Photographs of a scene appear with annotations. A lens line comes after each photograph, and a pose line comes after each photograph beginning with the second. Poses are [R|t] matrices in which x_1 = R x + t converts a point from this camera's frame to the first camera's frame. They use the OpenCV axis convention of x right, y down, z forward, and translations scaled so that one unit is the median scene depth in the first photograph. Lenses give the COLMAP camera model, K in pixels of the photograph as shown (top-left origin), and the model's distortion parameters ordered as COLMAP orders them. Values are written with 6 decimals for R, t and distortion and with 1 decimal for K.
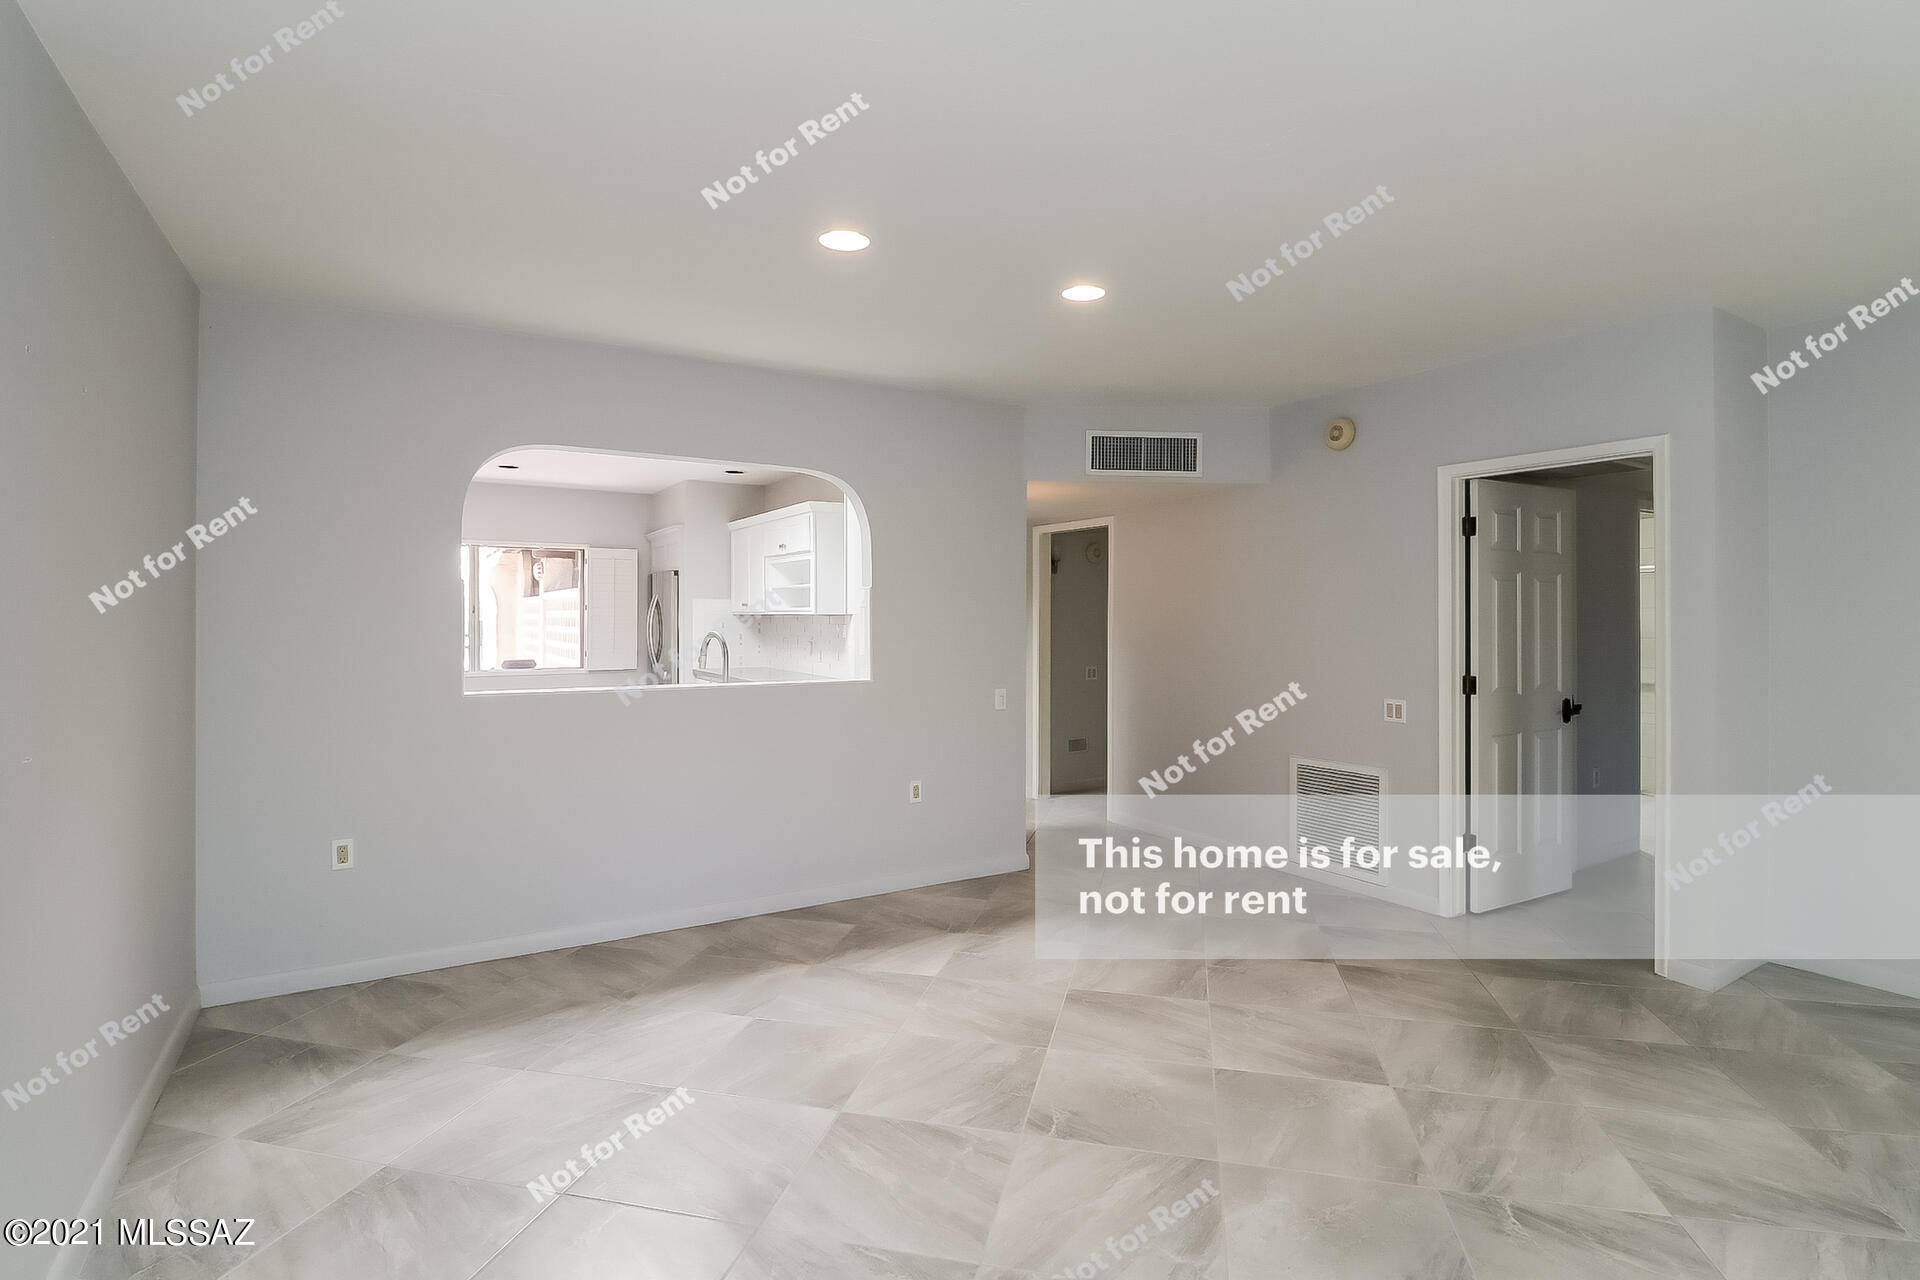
lens RADIAL K [[895.9, 0, 968.1], [0, 895.9, 619.0], [0, 0, 1]] dist [-0.001415, -0.012361]
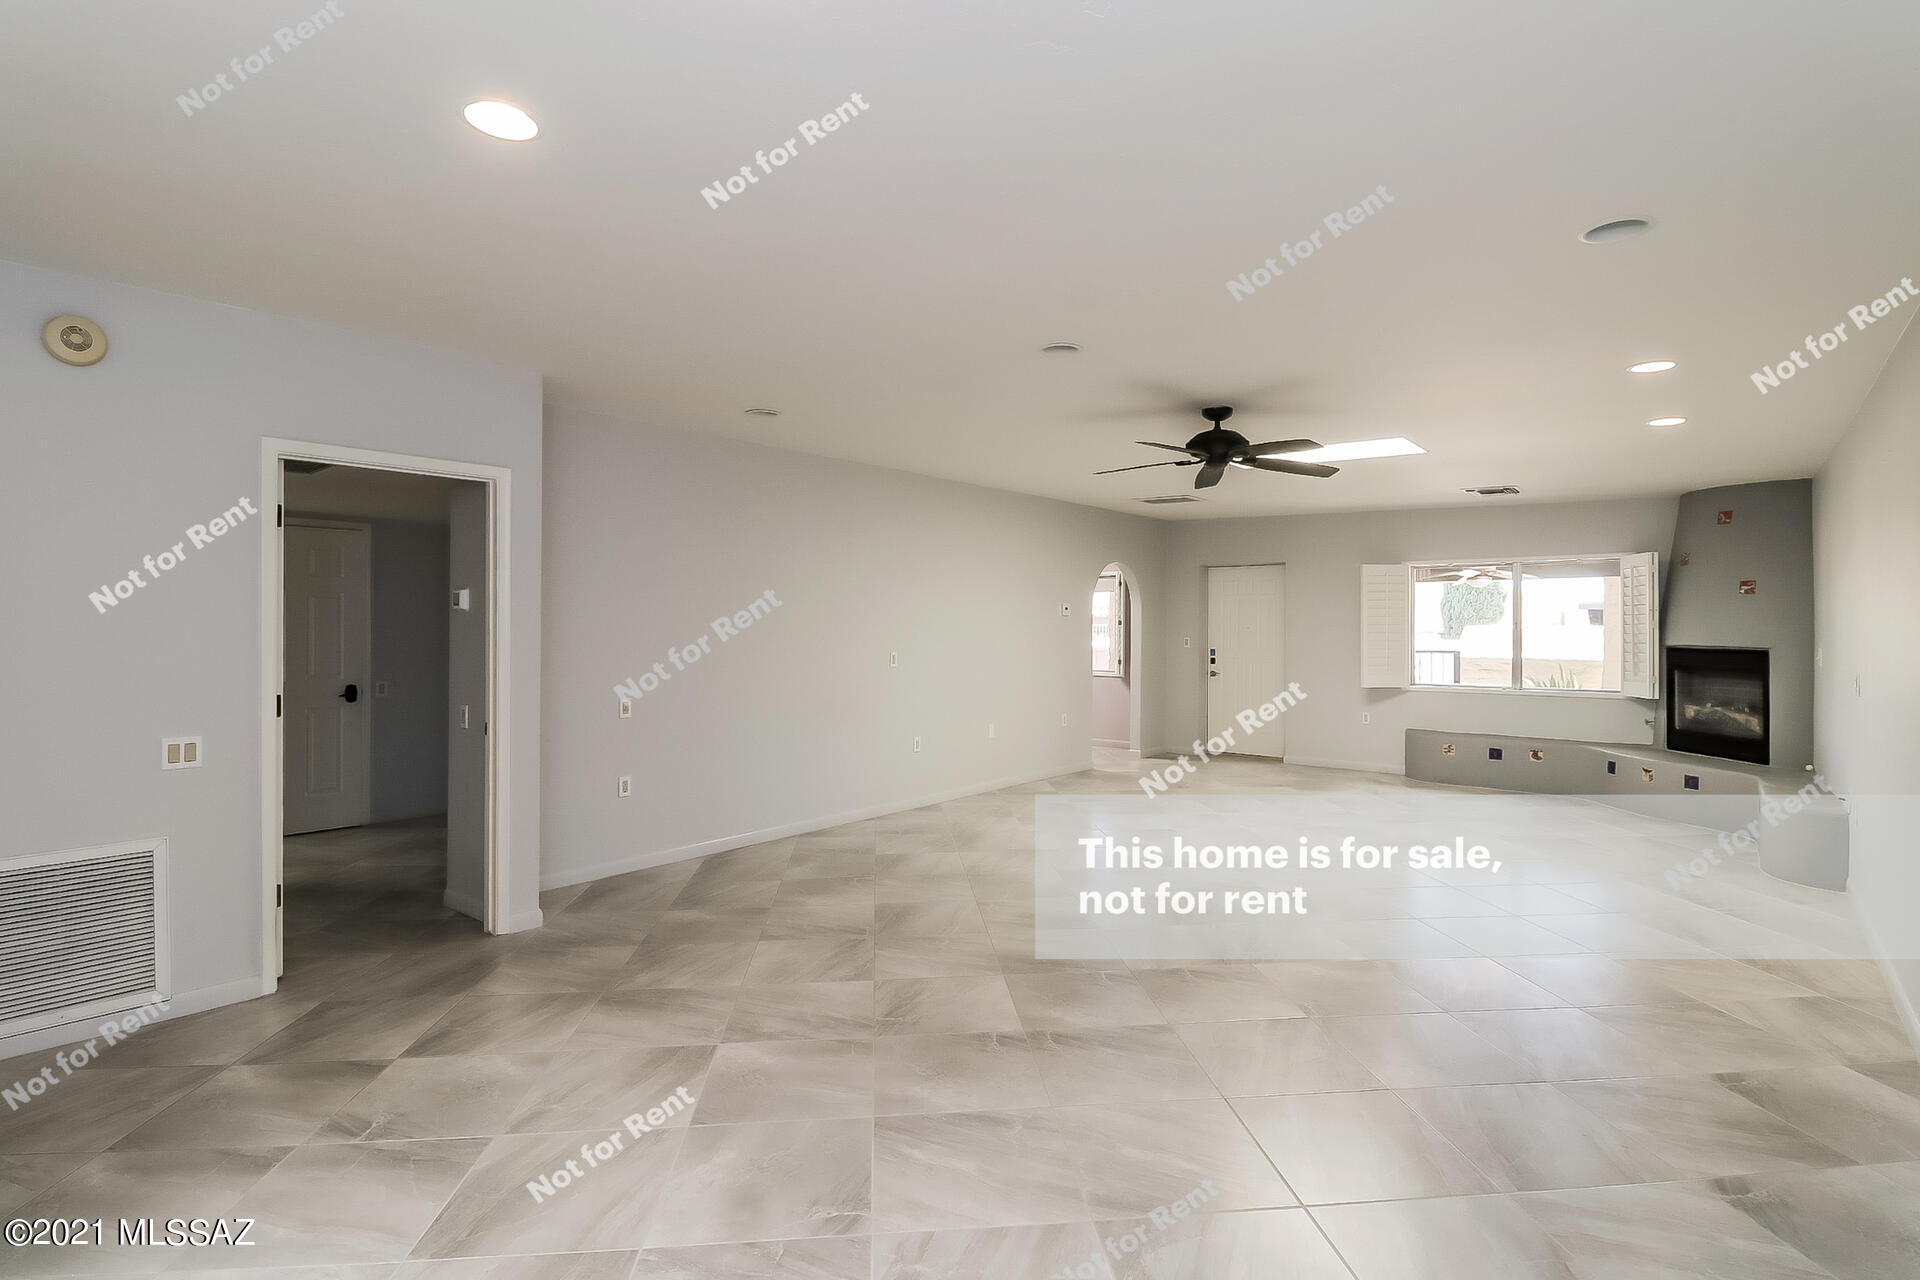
lens RADIAL K [[895.9, 0, 968.1], [0, 895.9, 619.0], [0, 0, 1]] dist [-0.001415, -0.012361]
pose [[-0.301236, 0.007039, 0.953524, -0.561000], [0.001215, 0.999975, -0.006998, -0.000095], [-0.953549, -0.000949, -0.301237, 0.843196]]
